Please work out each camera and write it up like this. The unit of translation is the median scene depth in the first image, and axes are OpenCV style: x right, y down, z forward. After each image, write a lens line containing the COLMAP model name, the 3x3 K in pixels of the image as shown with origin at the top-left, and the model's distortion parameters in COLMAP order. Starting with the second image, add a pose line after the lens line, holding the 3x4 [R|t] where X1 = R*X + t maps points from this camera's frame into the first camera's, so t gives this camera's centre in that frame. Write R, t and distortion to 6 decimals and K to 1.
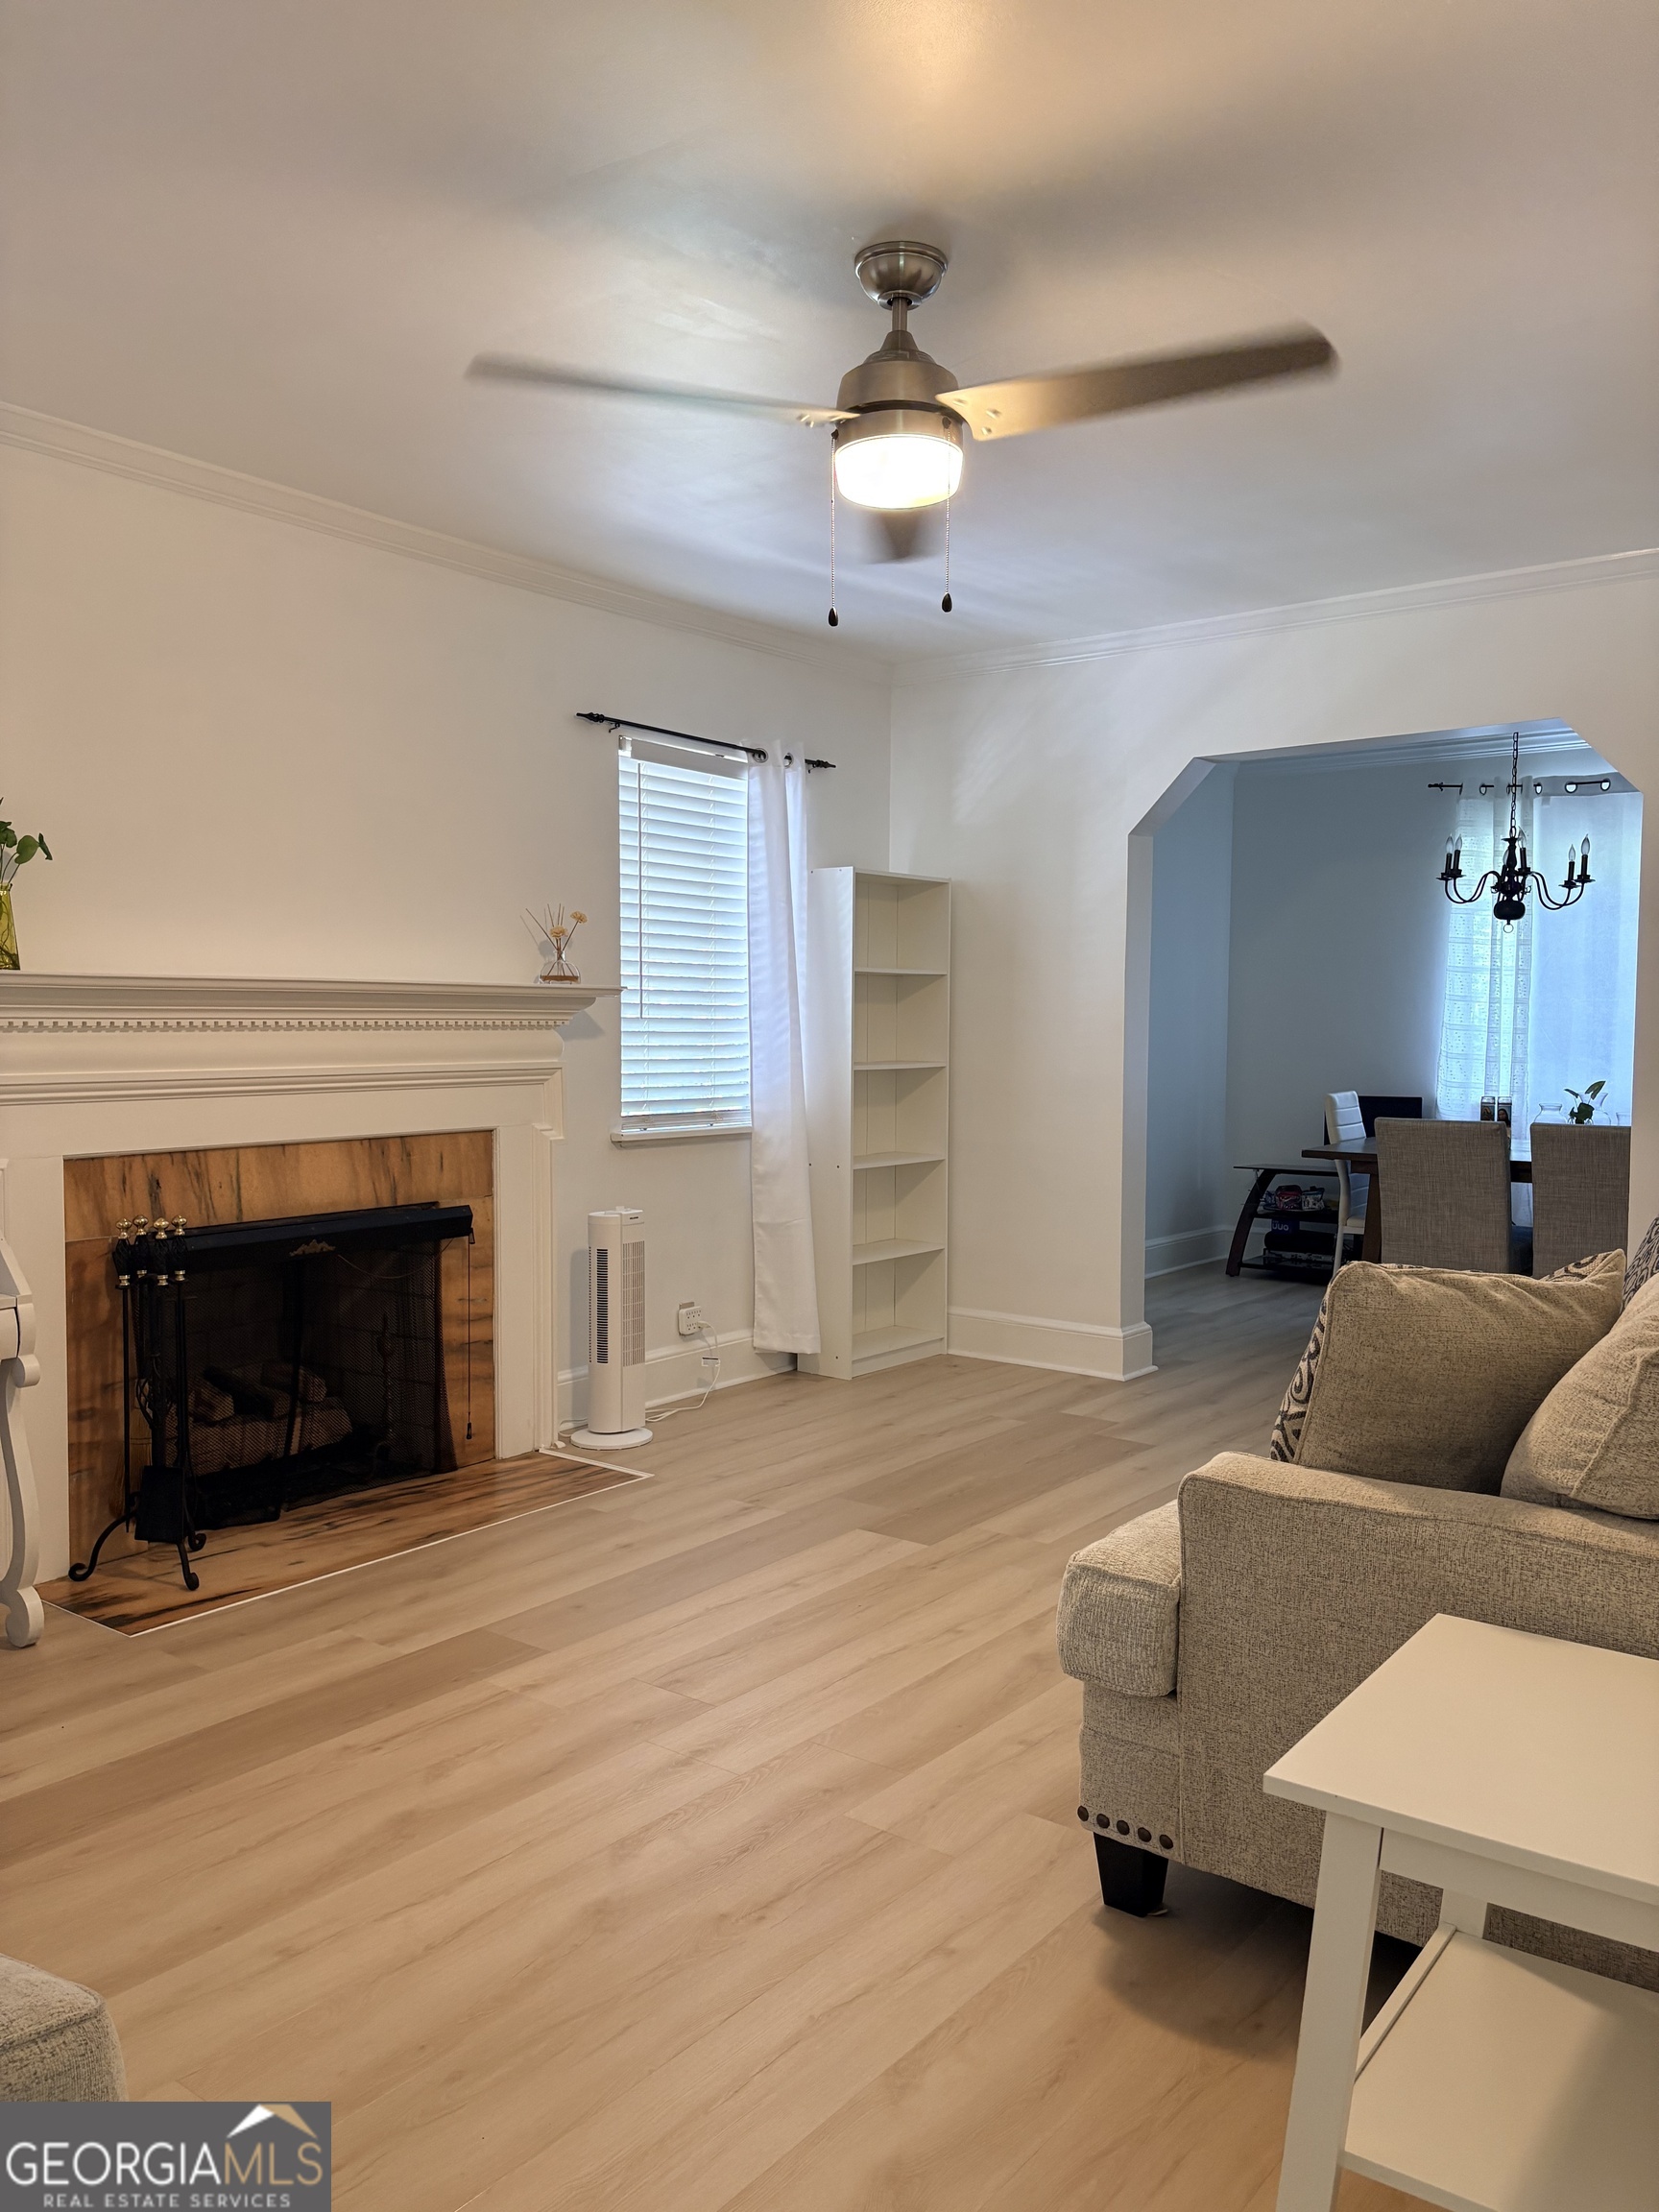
lens RADIAL K [[1686.6, 0, 829.5], [0, 1686.6, 1106.0], [0, 0, 1]] dist [0.026676, 0.003759]
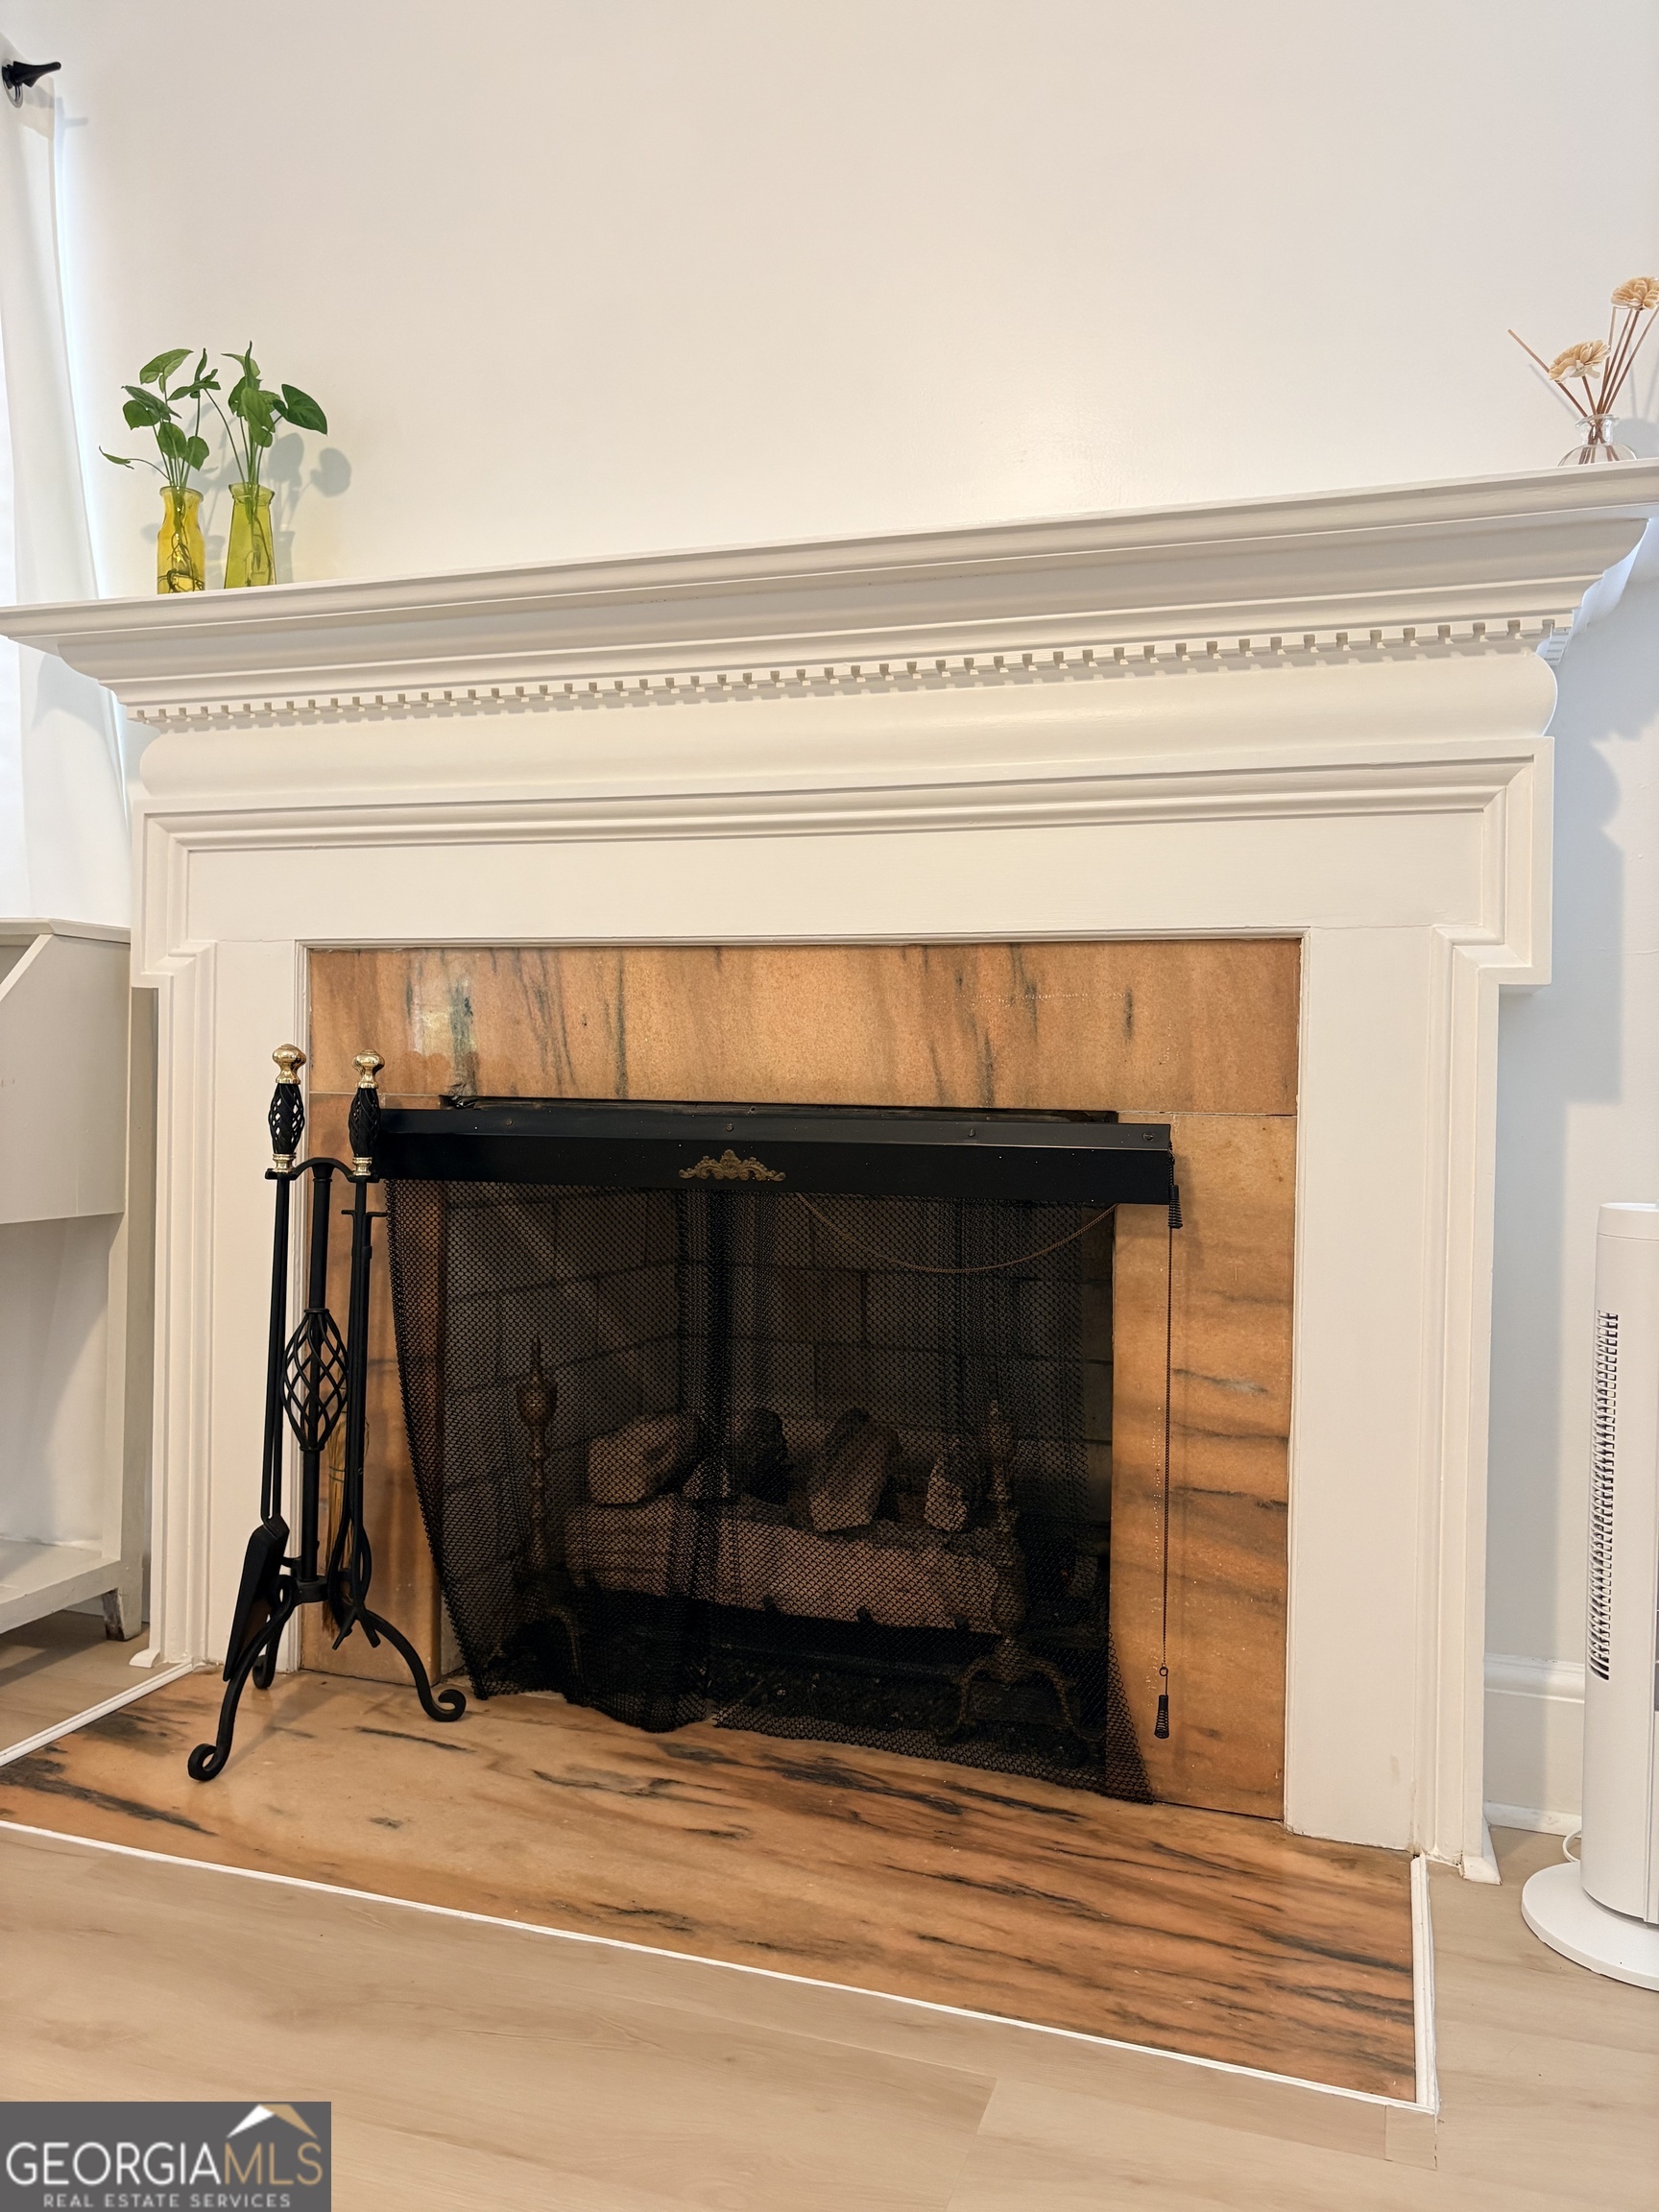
lens RADIAL K [[1686.6, 0, 829.5], [0, 1686.6, 1106.0], [0, 0, 1]] dist [0.026676, 0.003759]
pose [[0.334195, 0.018371, -0.942325, 0.129590], [-0.070936, 0.997465, -0.005711, 0.064866], [0.939831, 0.068754, 0.334651, 0.834914]]
